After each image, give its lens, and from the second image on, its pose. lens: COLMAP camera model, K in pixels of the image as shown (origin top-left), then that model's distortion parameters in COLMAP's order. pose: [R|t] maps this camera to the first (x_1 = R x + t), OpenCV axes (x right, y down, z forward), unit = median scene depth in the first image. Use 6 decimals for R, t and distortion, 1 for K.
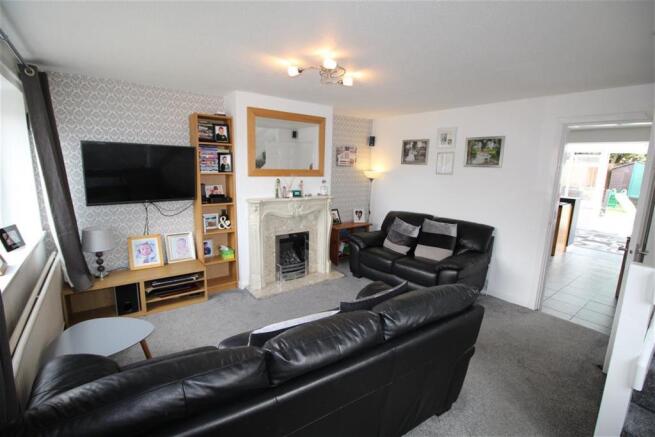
lens RADIAL K [[318.2, 0, 327.5], [0, 318.2, 218.5], [0, 0, 1]] dist [0.002317, -0.013752]
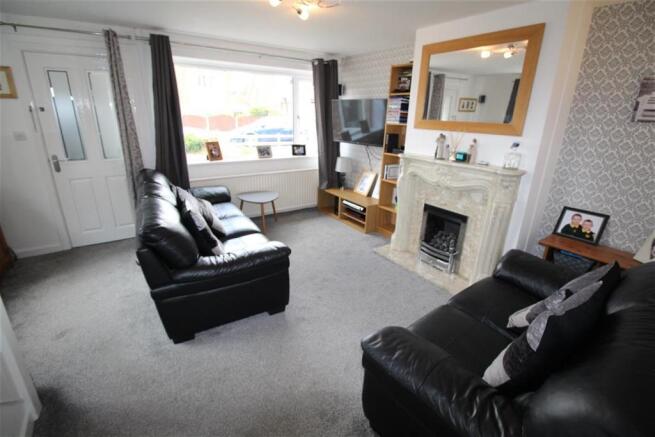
lens RADIAL K [[318.2, 0, 327.5], [0, 318.2, 218.5], [0, 0, 1]] dist [0.002317, -0.013752]
pose [[-0.086322, 0.287961, -0.953744, 0.657540], [-0.196745, 0.933537, 0.299668, -0.106856], [0.976647, 0.213512, -0.023930, 0.774500]]
